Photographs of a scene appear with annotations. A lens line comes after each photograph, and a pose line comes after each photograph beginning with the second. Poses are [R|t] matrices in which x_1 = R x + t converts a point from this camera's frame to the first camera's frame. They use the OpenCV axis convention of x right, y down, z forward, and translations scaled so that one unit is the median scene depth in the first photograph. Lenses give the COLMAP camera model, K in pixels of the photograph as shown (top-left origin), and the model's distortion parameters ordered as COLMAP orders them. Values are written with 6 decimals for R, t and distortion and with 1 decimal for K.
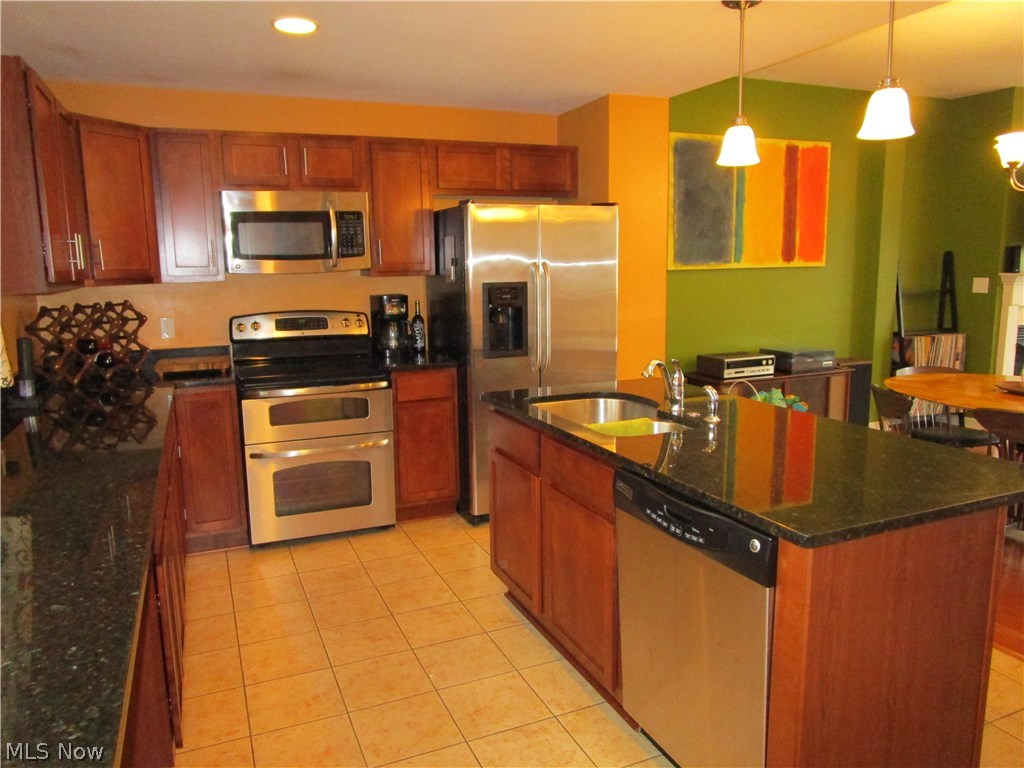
lens RADIAL K [[732.3, 0, 513.5], [0, 732.3, 387.9], [0, 0, 1]] dist [-0.025692, 0.008374]
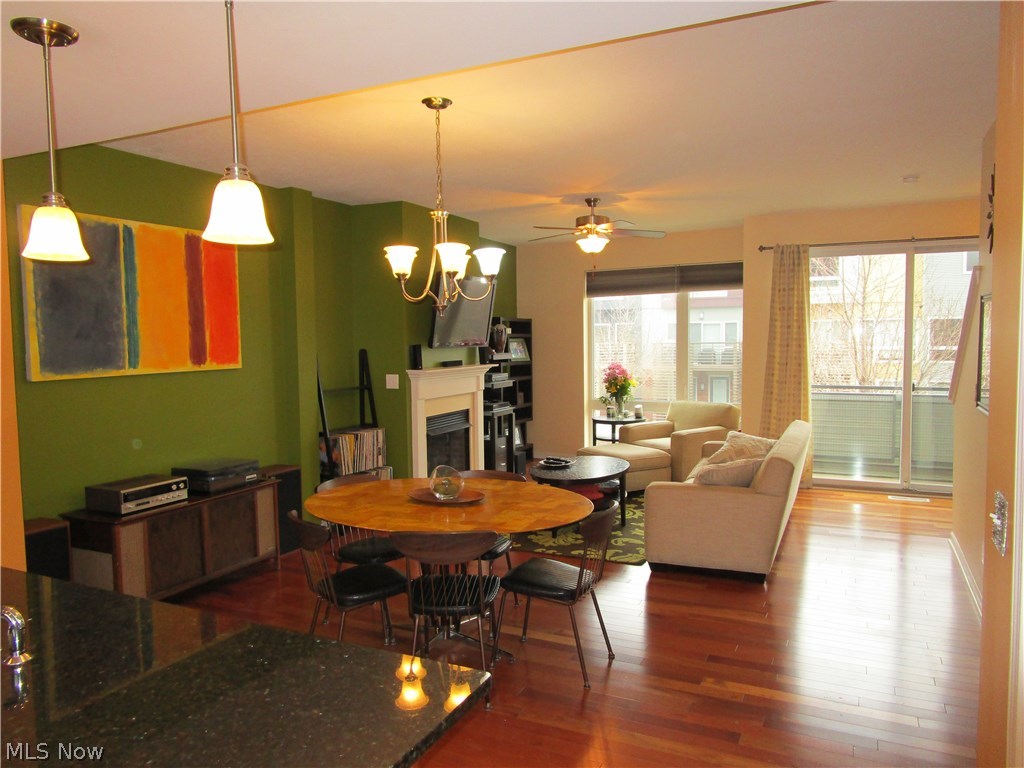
lens RADIAL K [[732.3, 0, 513.3], [0, 732.3, 384.5], [0, 0, 1]] dist [-0.025692, 0.008374]
pose [[0.751213, -0.037413, 0.658998, 0.085743], [0.114118, 0.990719, -0.073841, -0.042984], [-0.650120, 0.130674, 0.748511, 0.104485]]
